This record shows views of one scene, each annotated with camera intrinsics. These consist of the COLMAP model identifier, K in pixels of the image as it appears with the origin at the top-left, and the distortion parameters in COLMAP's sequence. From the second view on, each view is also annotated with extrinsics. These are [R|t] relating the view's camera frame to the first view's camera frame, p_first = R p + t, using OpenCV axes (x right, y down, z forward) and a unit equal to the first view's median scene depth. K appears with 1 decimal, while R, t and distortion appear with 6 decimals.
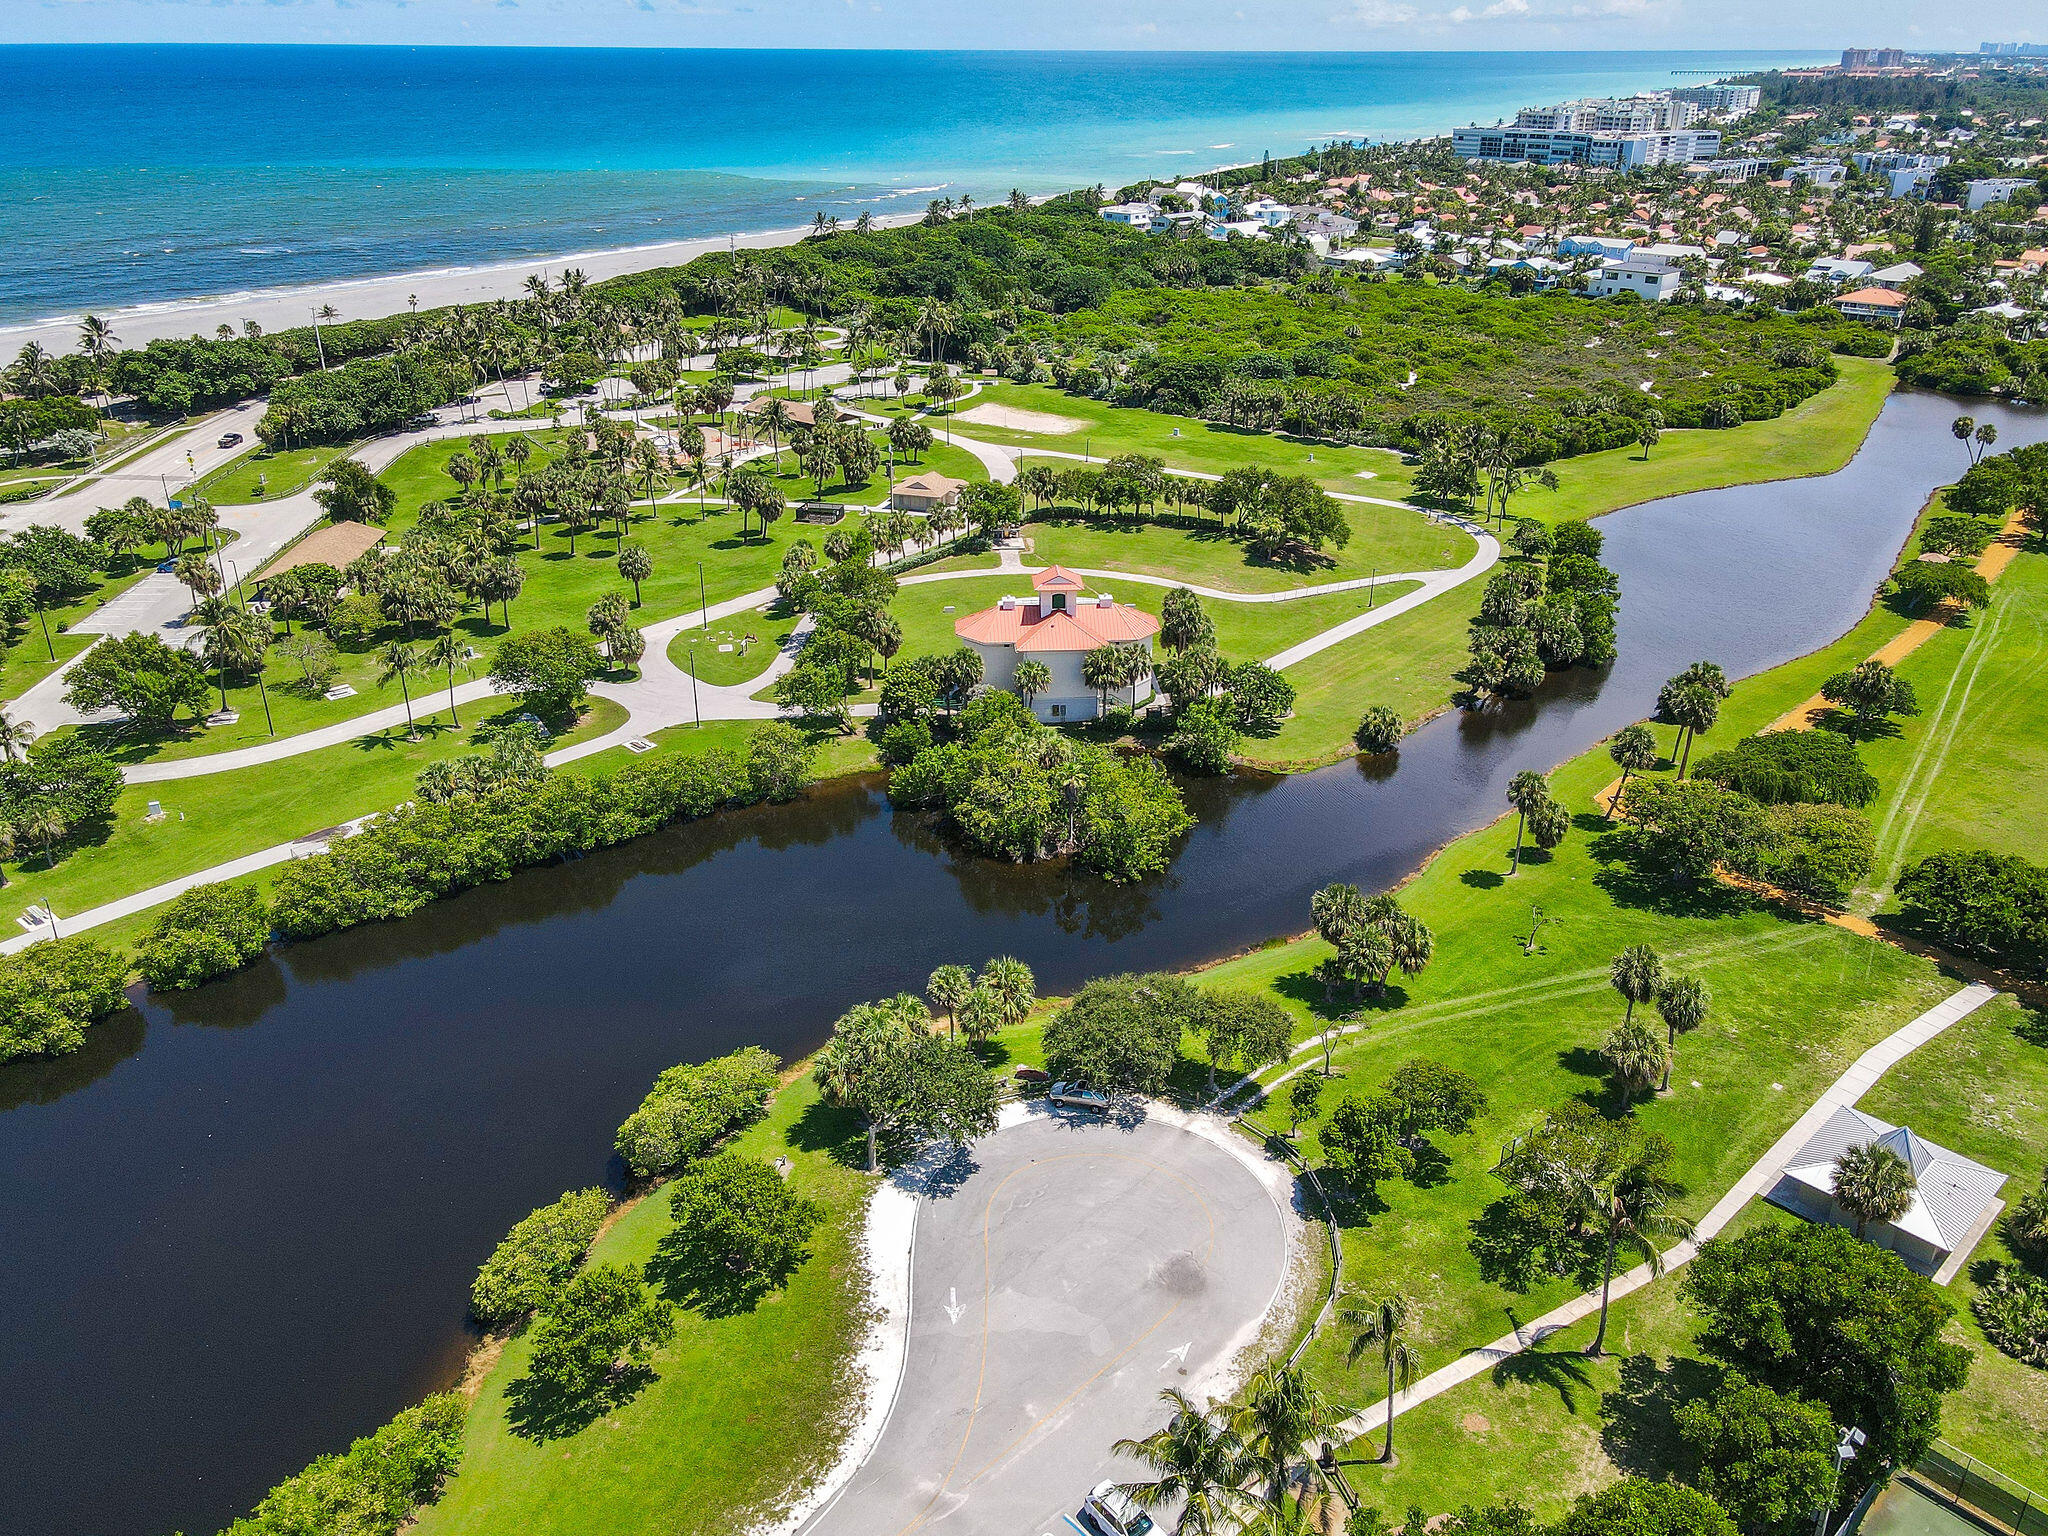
lens RADIAL K [[1458.2, 0, 1024.0], [0, 1458.2, 768.0], [0, 0, 1]] dist [0.001345, 0.001877]
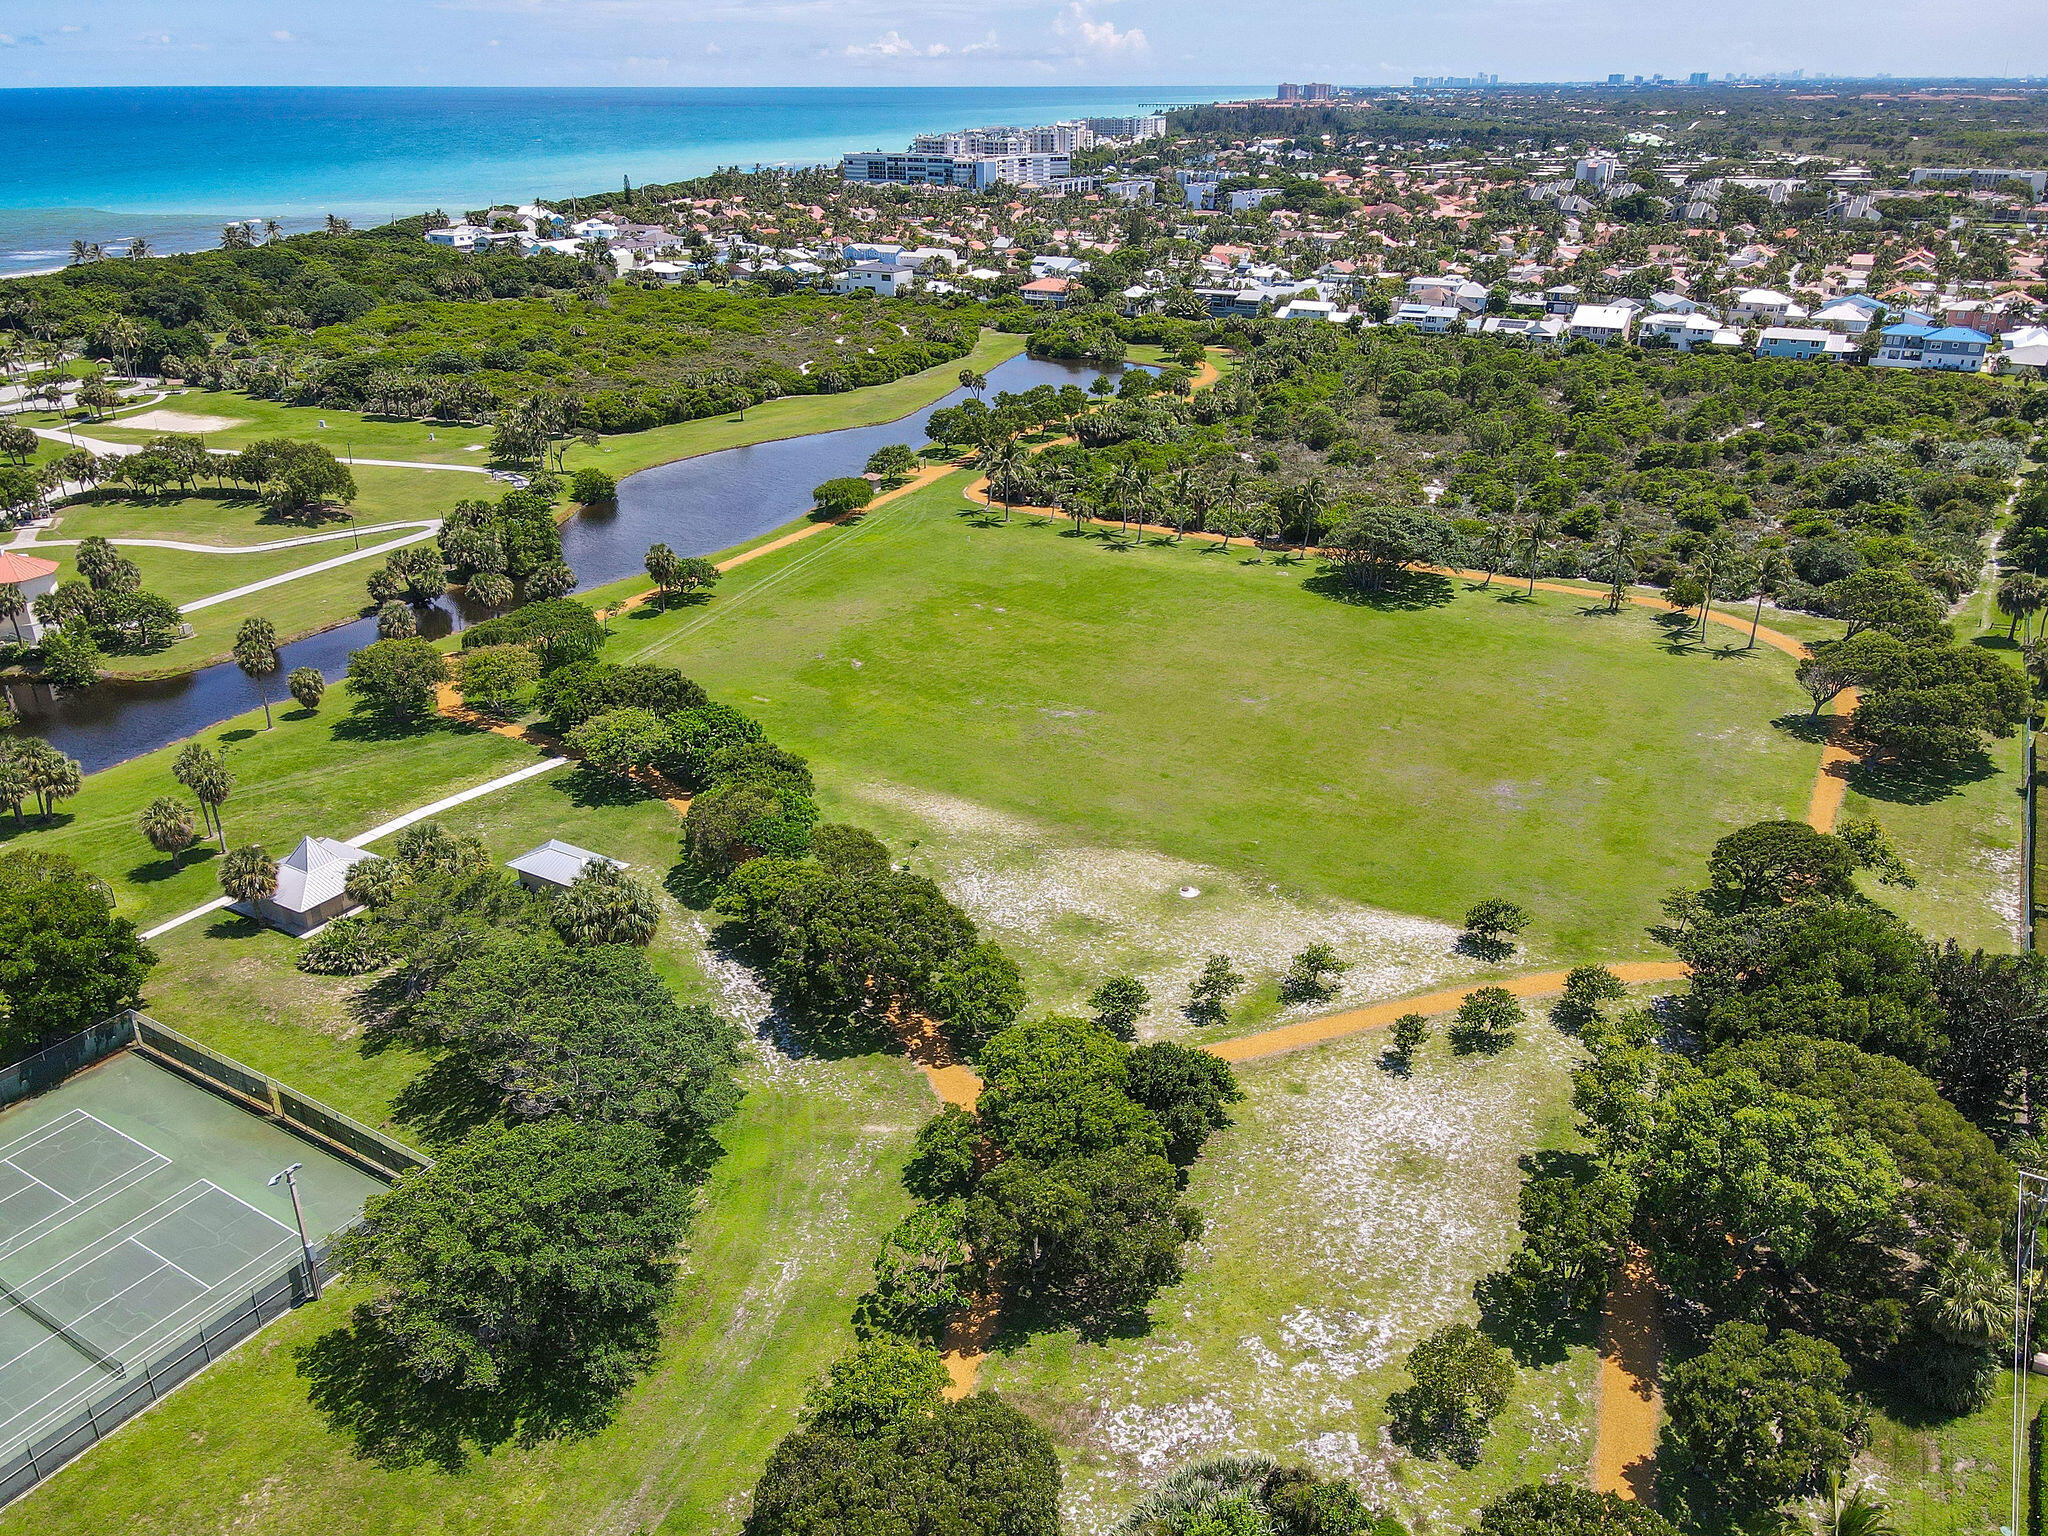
lens RADIAL K [[1426.2, 0, 1024.0], [0, 1426.2, 768.0], [0, 0, 1]] dist [0.001808, -0.002524]
pose [[0.959823, -0.121732, 0.252828, 0.285552], [0.124484, 0.992208, 0.005147, 0.079804], [-0.251485, 0.026533, 0.967498, -0.148935]]
